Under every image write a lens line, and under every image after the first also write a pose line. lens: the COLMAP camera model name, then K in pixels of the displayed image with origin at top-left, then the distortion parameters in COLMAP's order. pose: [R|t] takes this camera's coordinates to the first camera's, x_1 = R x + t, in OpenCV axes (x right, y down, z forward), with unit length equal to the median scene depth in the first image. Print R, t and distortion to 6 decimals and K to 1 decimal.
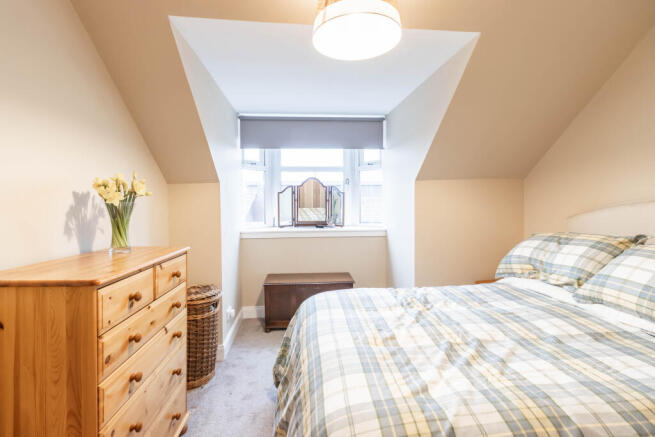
lens RADIAL K [[309.5, 0, 320.5], [0, 309.5, 211.5], [0, 0, 1]] dist [0.002288, -0.000049]
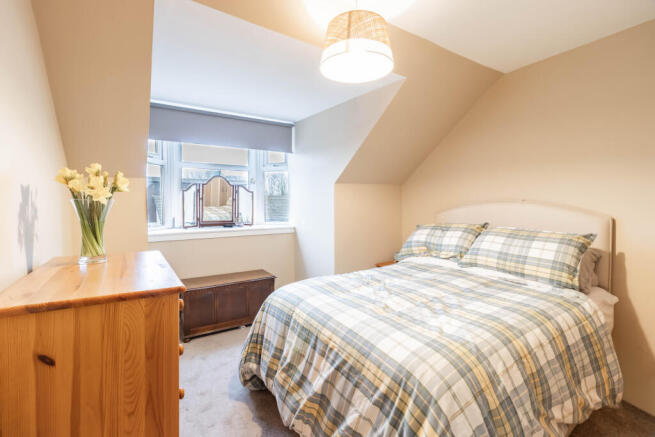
lens RADIAL K [[309.5, 0, 320.5], [0, 309.5, 211.5], [0, 0, 1]] dist [0.002288, -0.000049]
pose [[0.868367, -0.009154, 0.495838, -0.530705], [0.008004, 0.999958, 0.004445, 0.001155], [-0.495858, 0.000108, 0.868404, 0.008935]]
